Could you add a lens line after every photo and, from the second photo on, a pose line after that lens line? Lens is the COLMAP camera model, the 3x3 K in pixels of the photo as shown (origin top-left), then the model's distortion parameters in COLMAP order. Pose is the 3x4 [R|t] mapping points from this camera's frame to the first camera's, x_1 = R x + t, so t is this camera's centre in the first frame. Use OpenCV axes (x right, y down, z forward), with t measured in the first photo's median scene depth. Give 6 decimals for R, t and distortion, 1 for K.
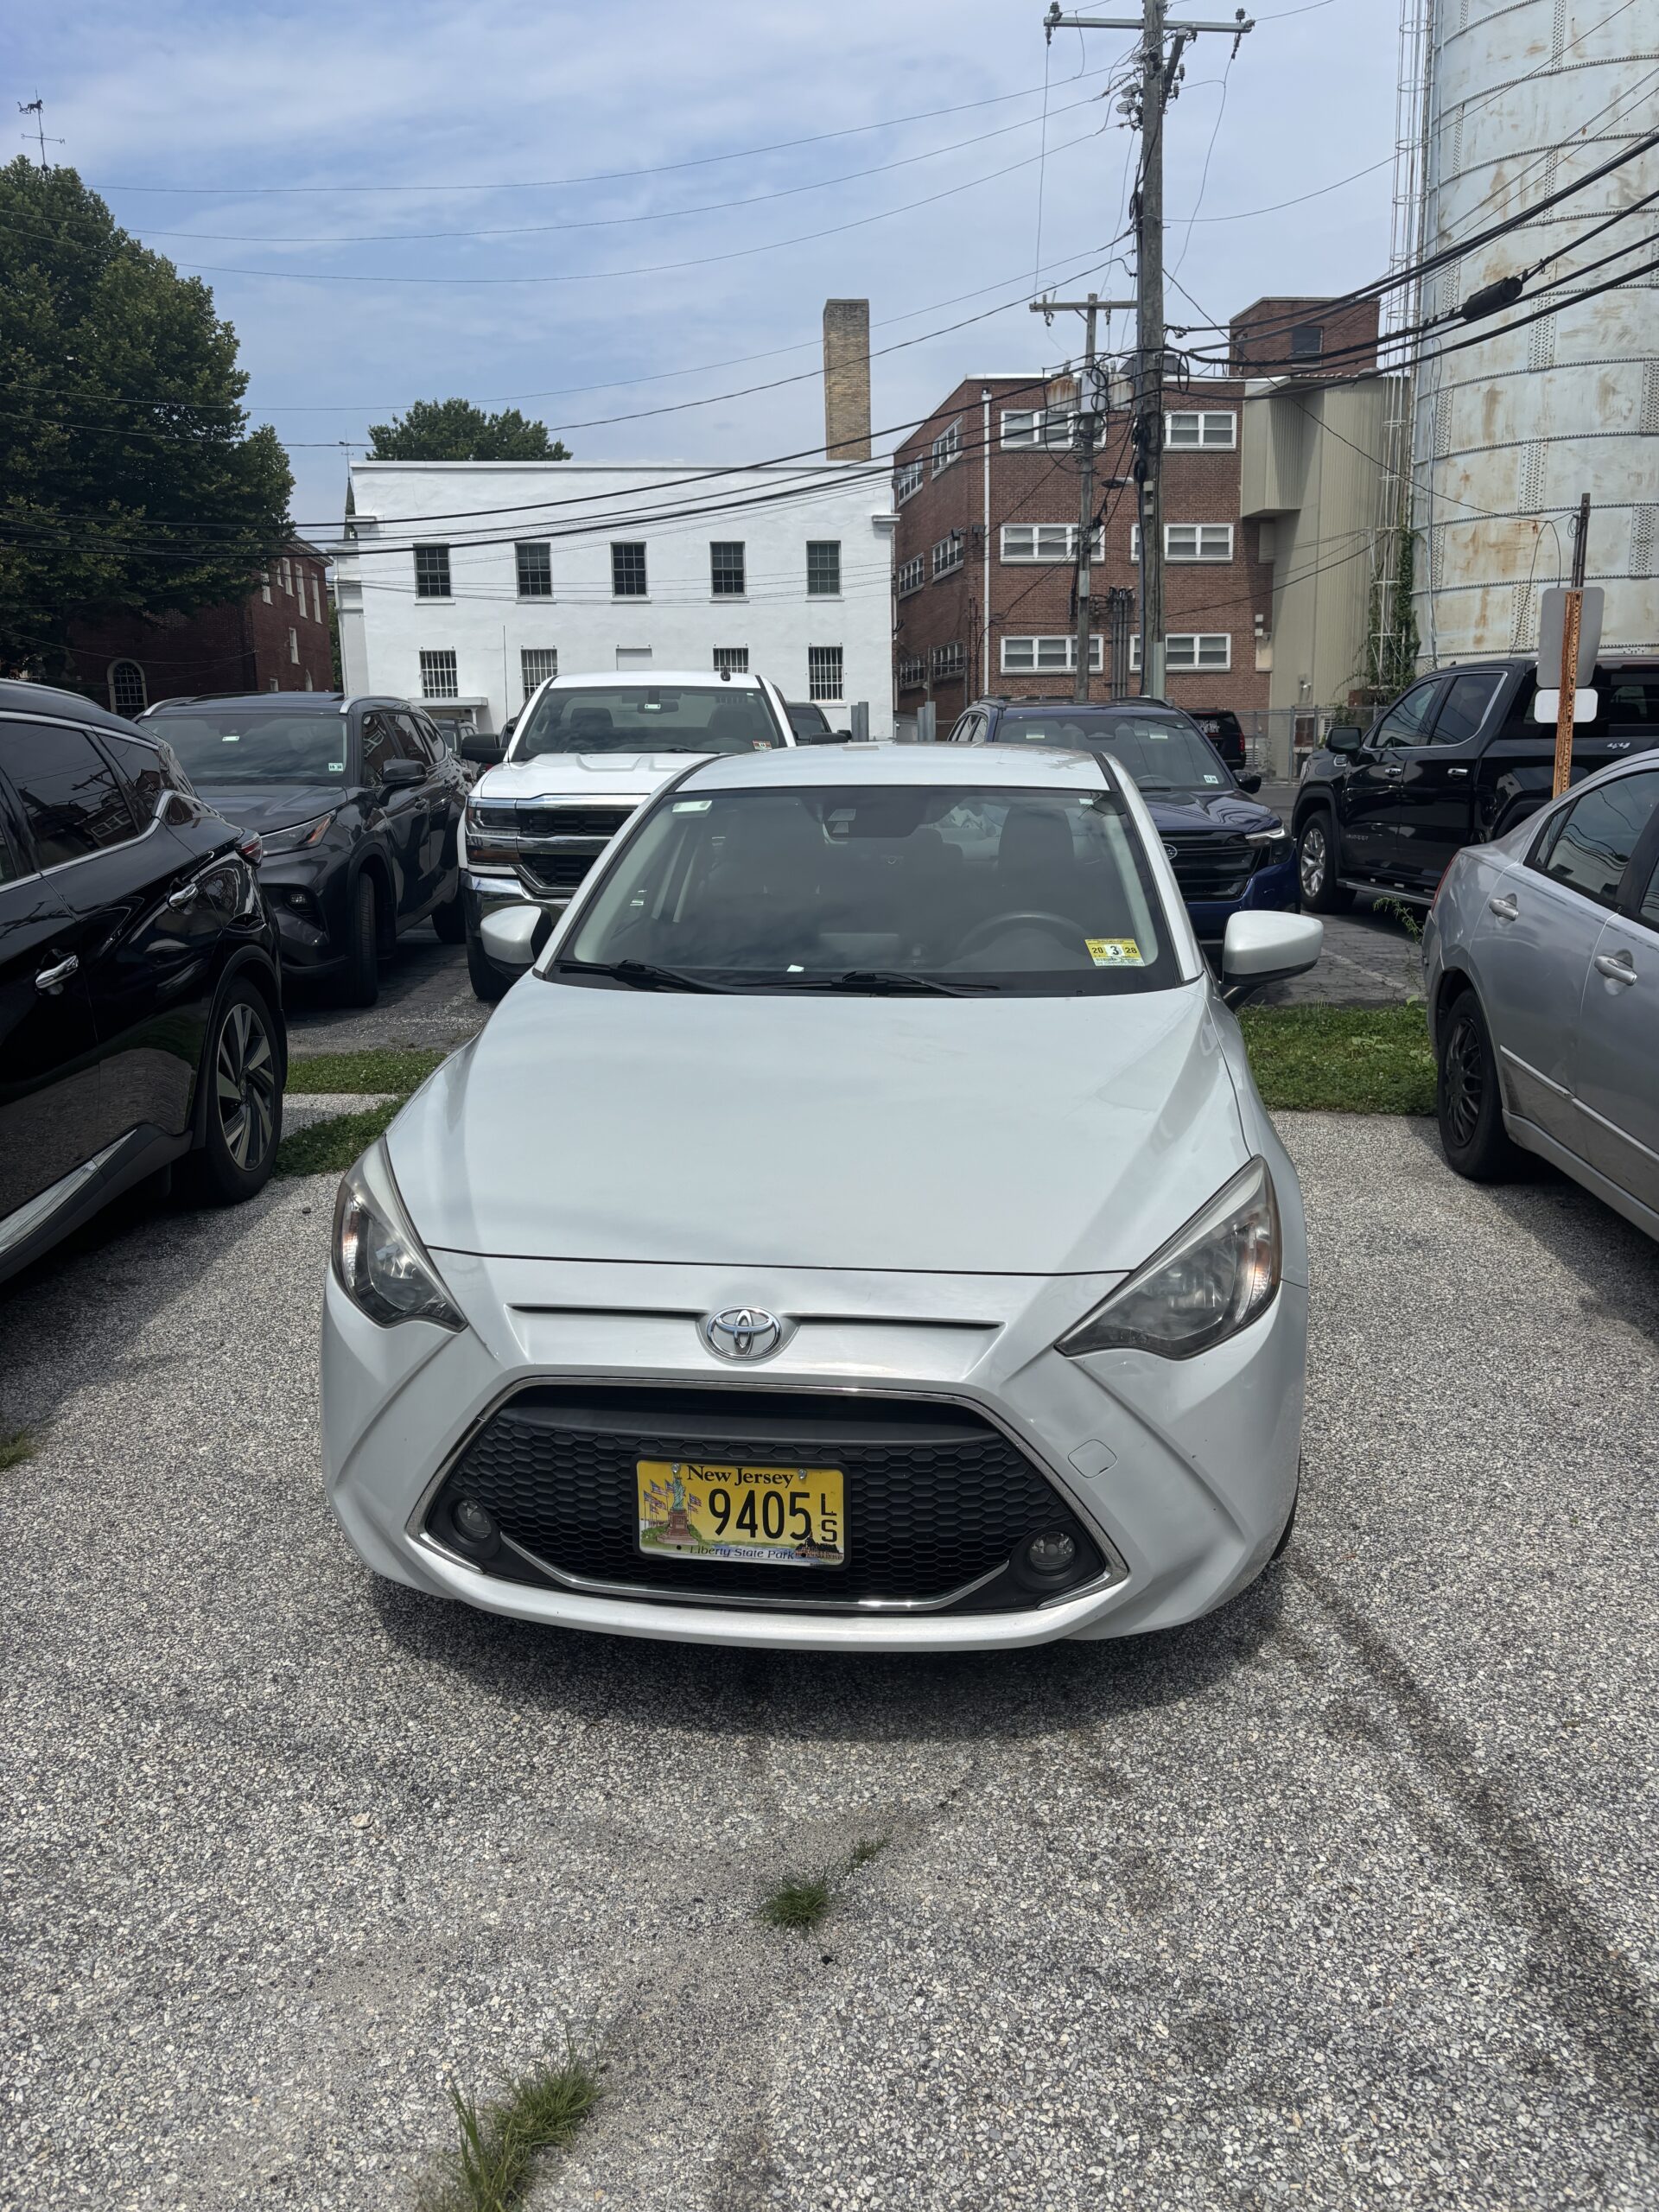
lens RADIAL K [[1762.8, 0, 872.1], [0, 1762.8, 1072.2], [0, 0, 1]] dist [0.029300, 0.001525]
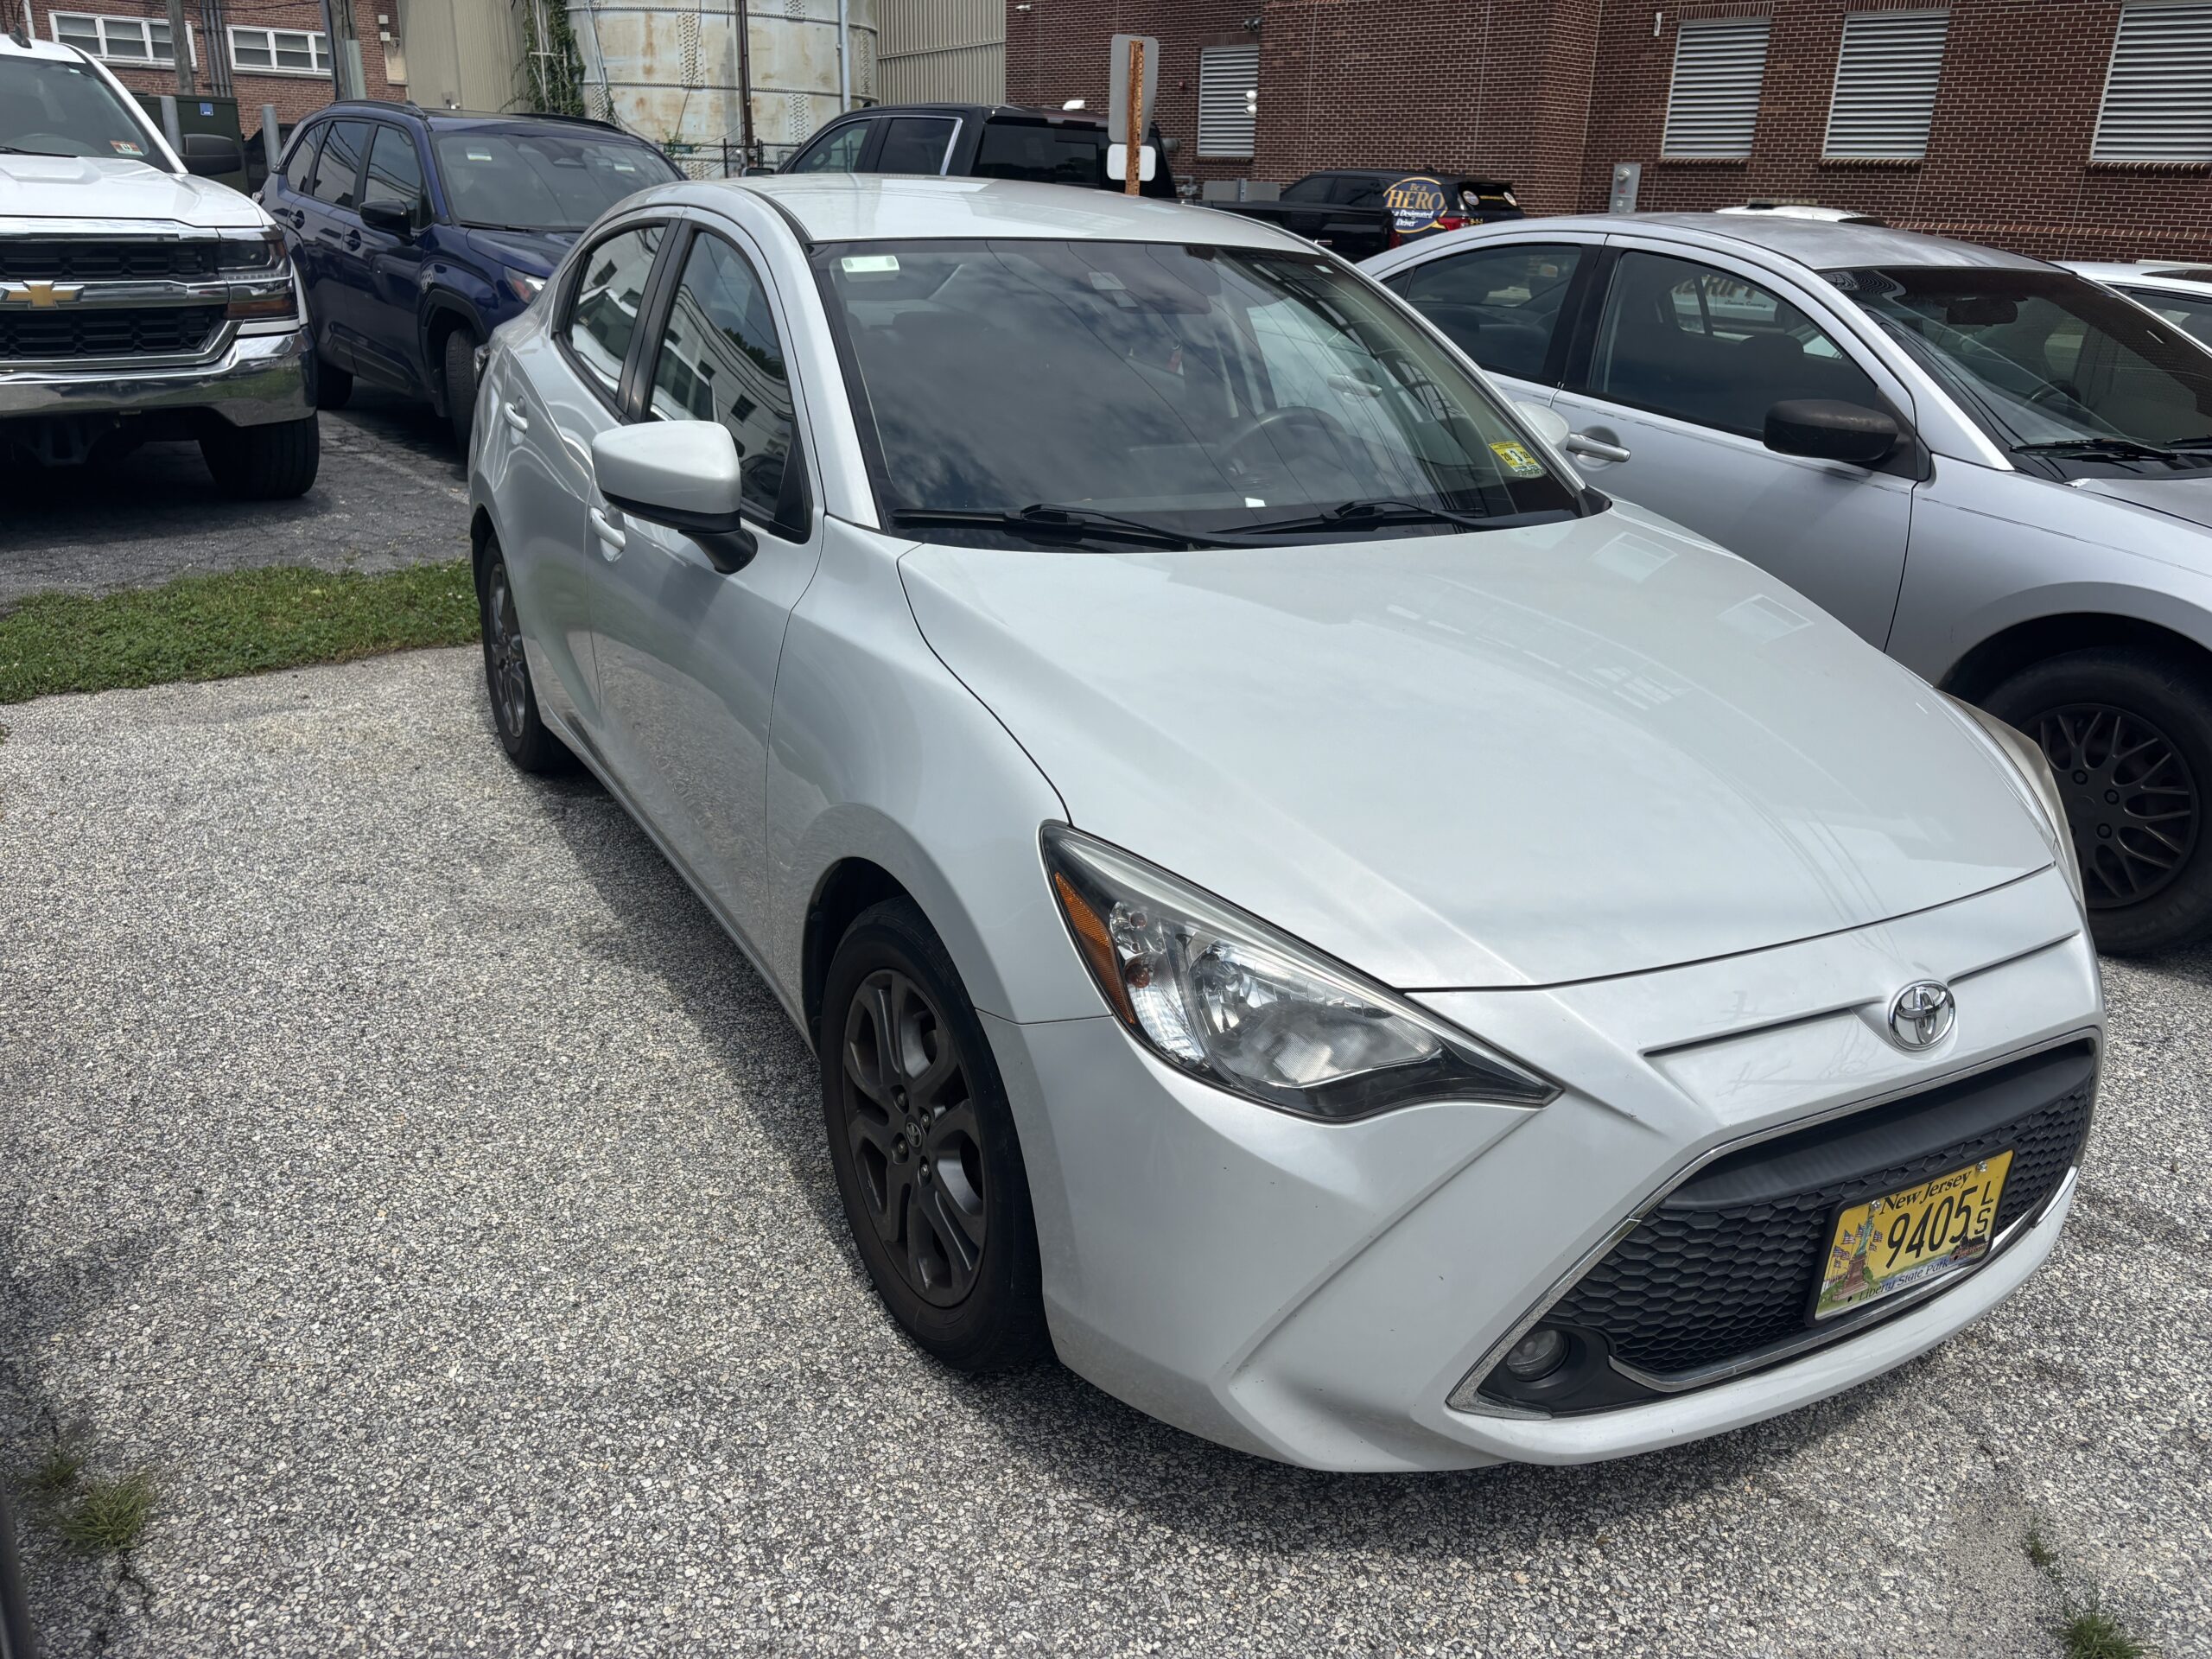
lens RADIAL K [[1725.2, 0, 1193.4], [0, 1725.2, 834.2], [0, 0, 1]] dist [0.021623, -0.000093]
pose [[0.787311, -0.176314, 0.590808, -0.388596], [0.070005, 0.977606, 0.198458, -0.051342], [-0.612569, -0.114889, 0.782023, 0.318474]]
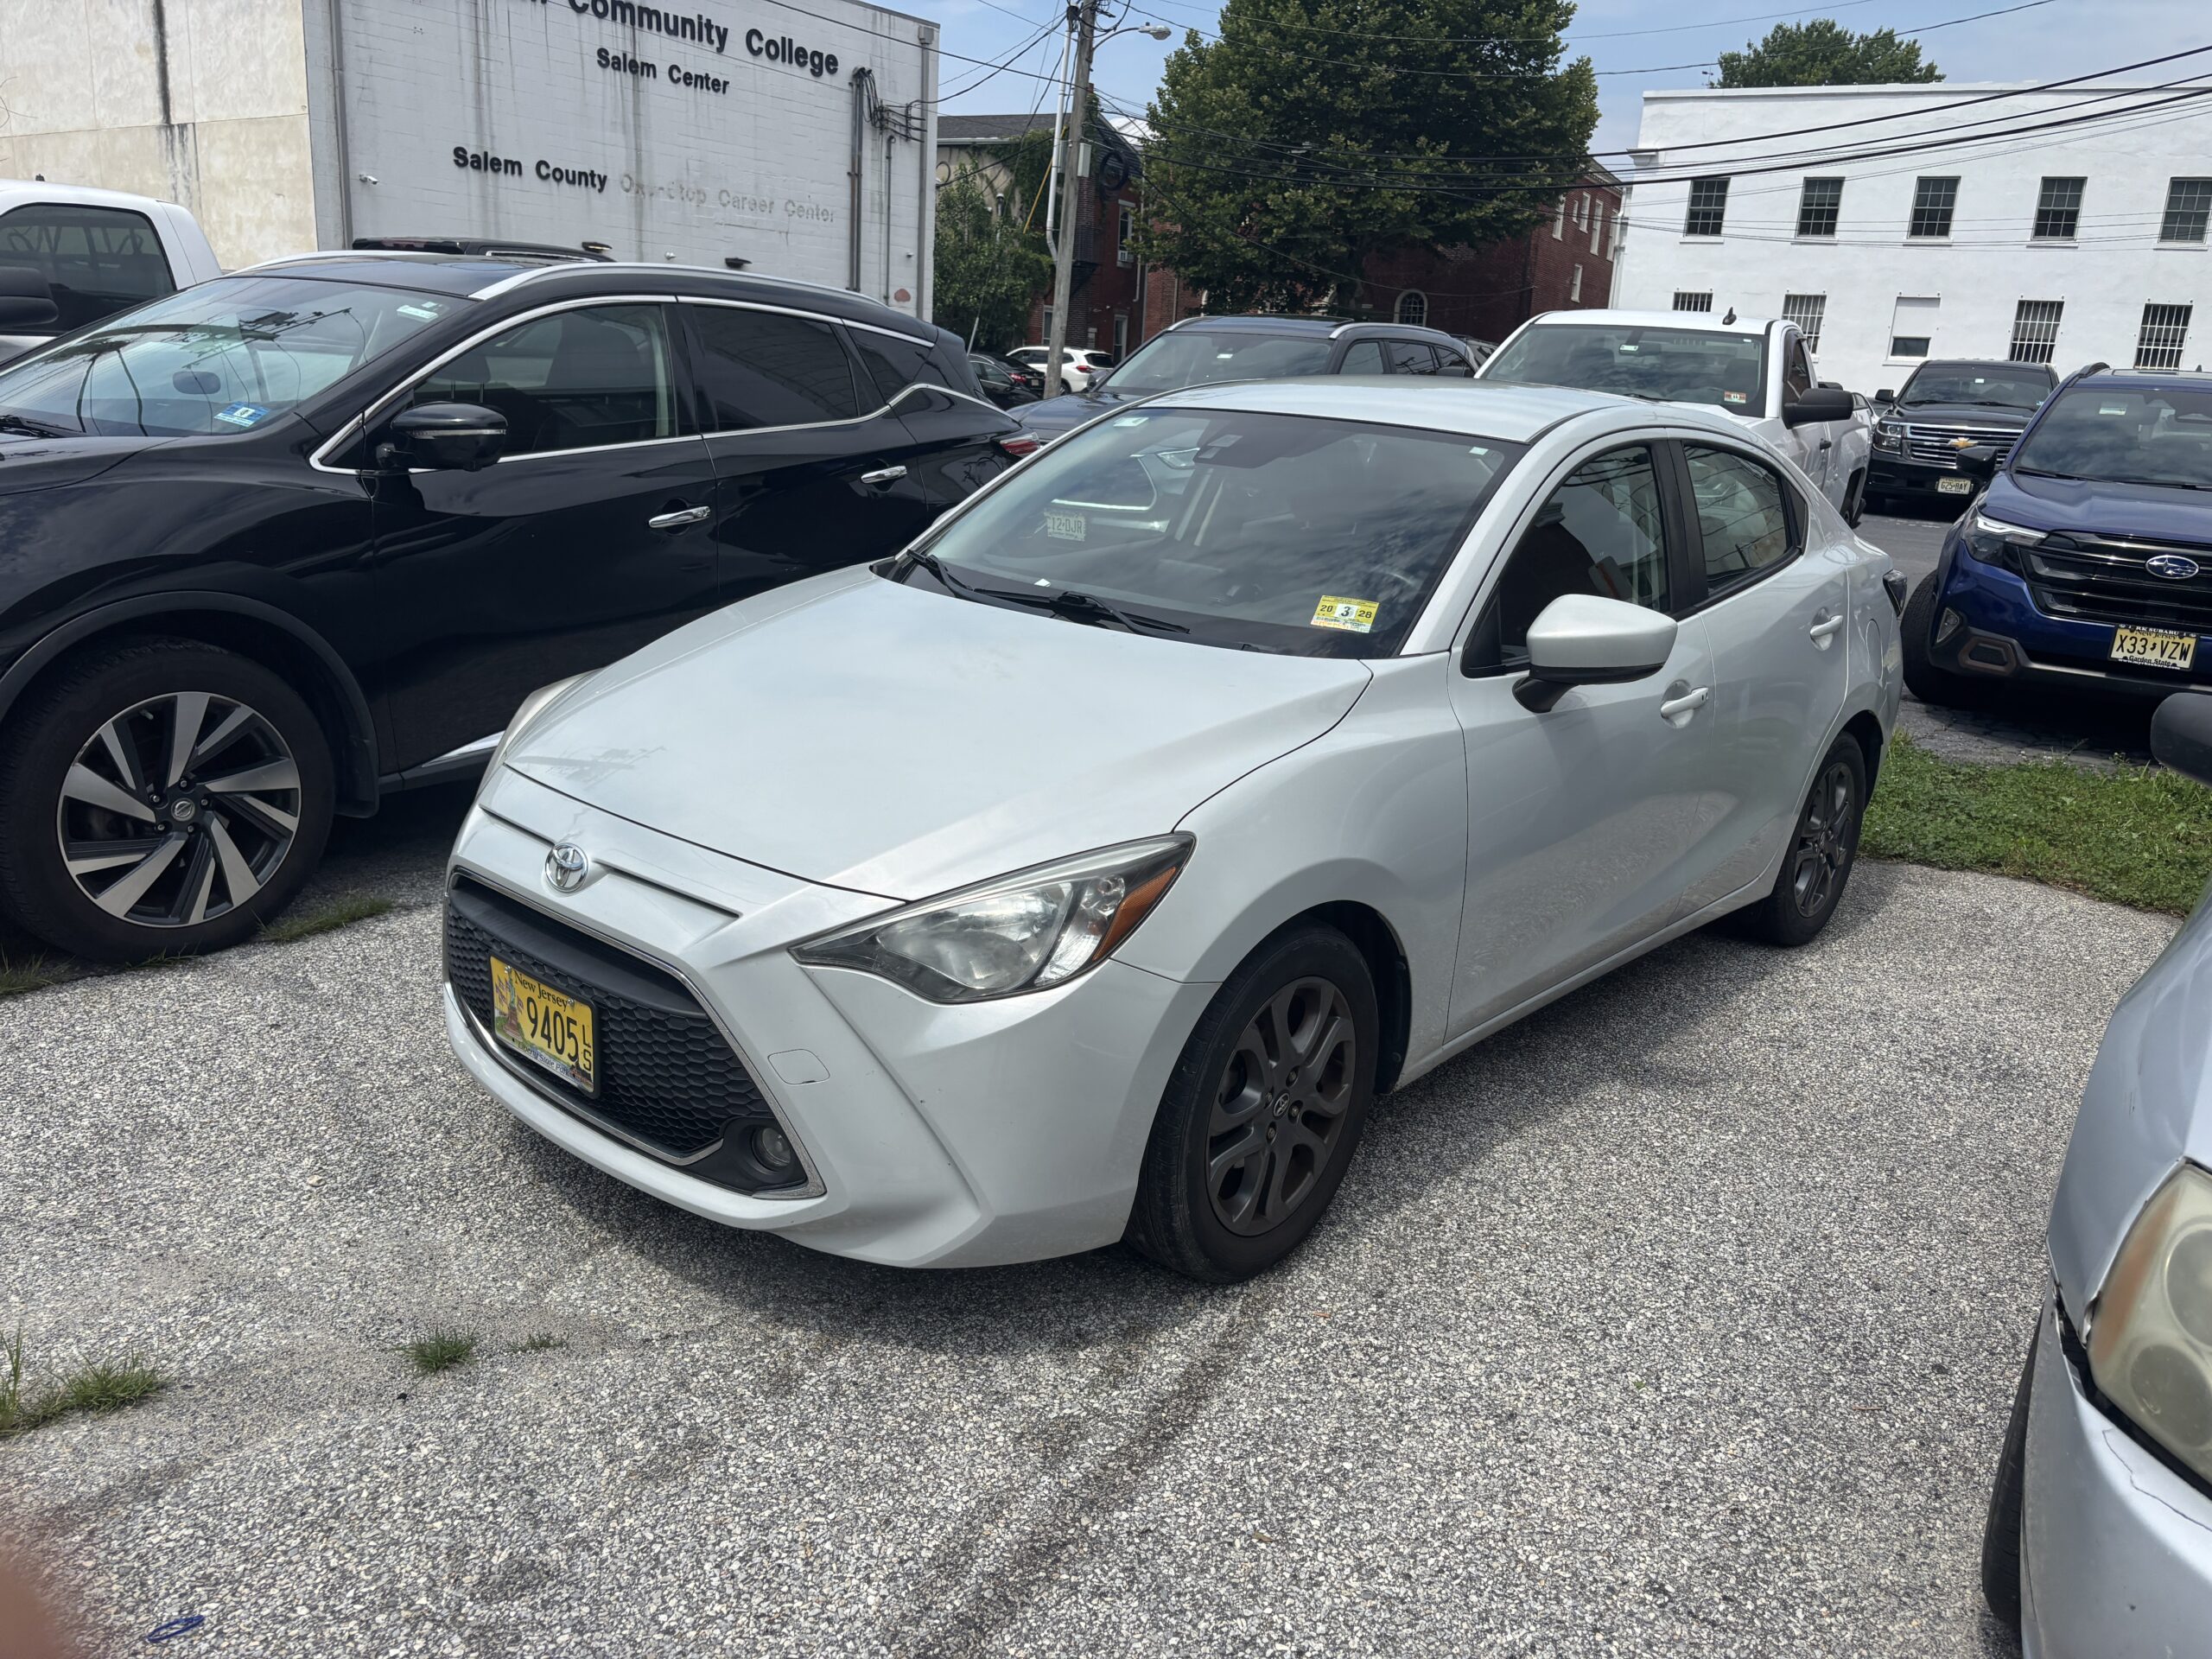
lens RADIAL K [[1769.4, 0, 1121.0], [0, 1769.4, 822.7], [0, 0, 1]] dist [0.024876, 0.012827]
pose [[0.816550, 0.204648, -0.539783, 0.416461], [-0.174554, 0.978812, 0.107042, -0.030429], [0.550252, 0.006816, 0.834971, 0.136627]]
